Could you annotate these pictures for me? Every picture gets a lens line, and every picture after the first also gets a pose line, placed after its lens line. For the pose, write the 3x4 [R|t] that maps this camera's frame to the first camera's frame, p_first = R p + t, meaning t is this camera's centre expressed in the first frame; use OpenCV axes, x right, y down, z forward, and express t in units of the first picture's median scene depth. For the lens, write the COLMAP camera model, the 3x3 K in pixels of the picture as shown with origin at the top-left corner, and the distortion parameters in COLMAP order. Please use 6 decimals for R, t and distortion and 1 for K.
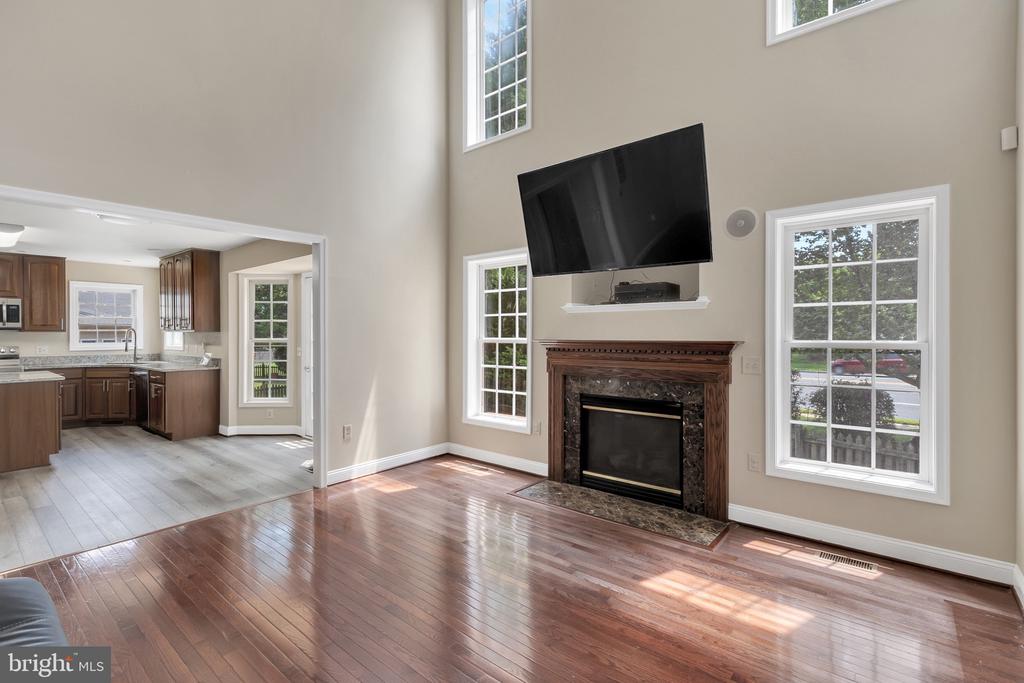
lens RADIAL K [[474.5, 0, 504.8], [0, 474.5, 334.6], [0, 0, 1]] dist [0.004130, 0.000358]
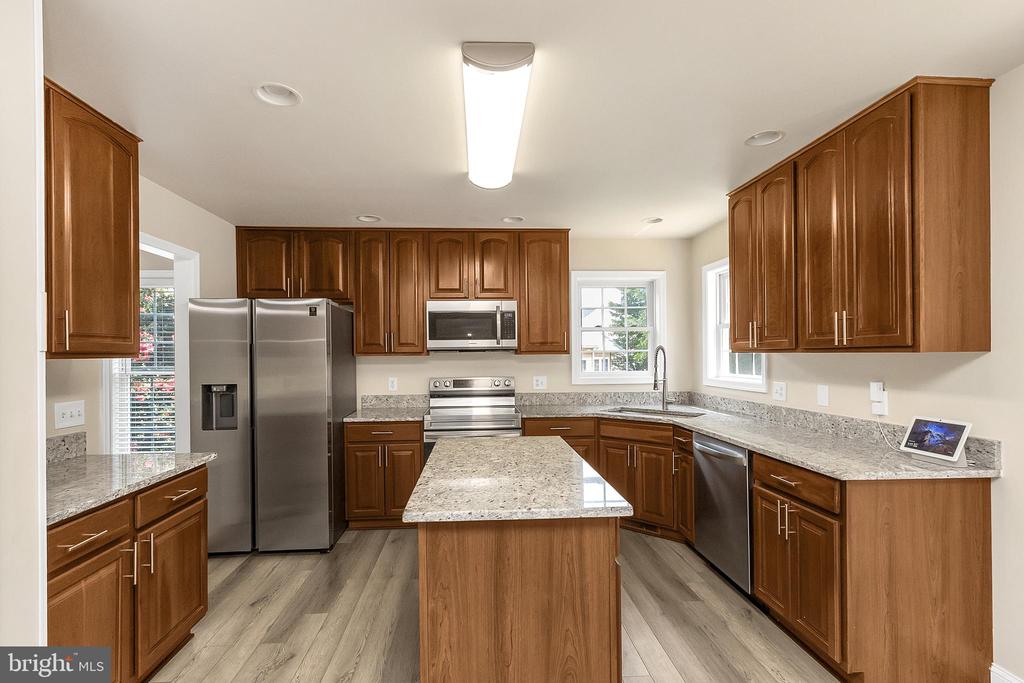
lens RADIAL K [[476.8, 0, 516.0], [0, 476.8, 350.4], [0, 0, 1]] dist [-0.001245, -0.000280]
pose [[0.715238, -0.011817, -0.698781, -0.533900], [0.006145, 0.999925, -0.010619, -0.003993], [0.698854, 0.003301, 0.715257, 0.509235]]
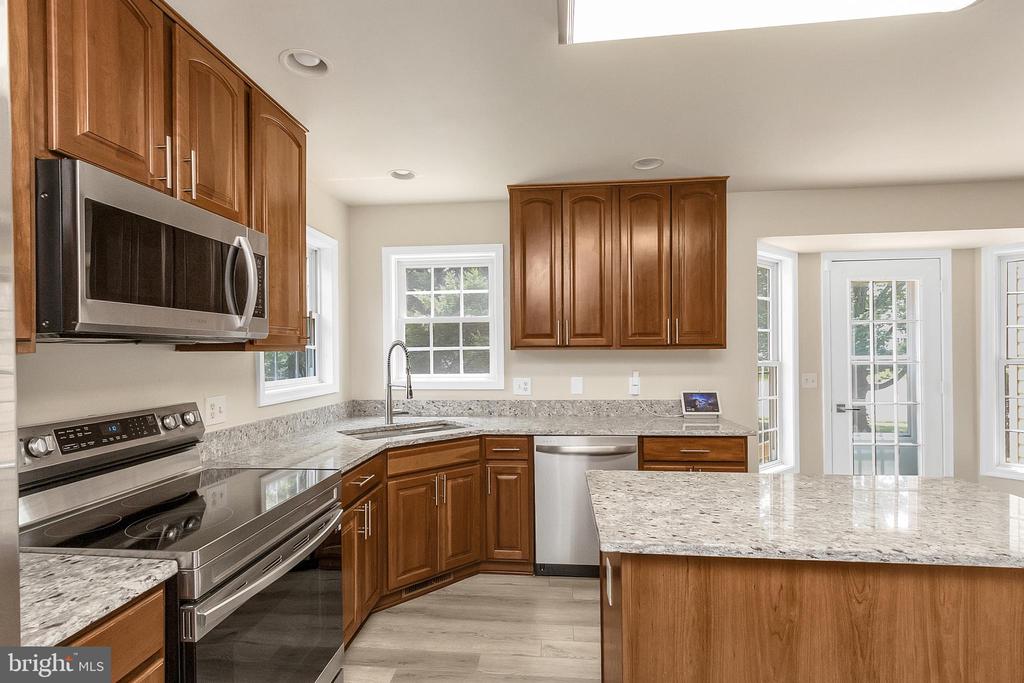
lens RADIAL K [[476.8, 0, 512.8], [0, 476.8, 347.9], [0, 0, 1]] dist [-0.001245, -0.000280]
pose [[0.817831, -0.002311, 0.575454, -0.966009], [0.009158, 0.999918, -0.009000, -0.003017], [-0.575386, 0.012630, 0.817785, 0.619602]]
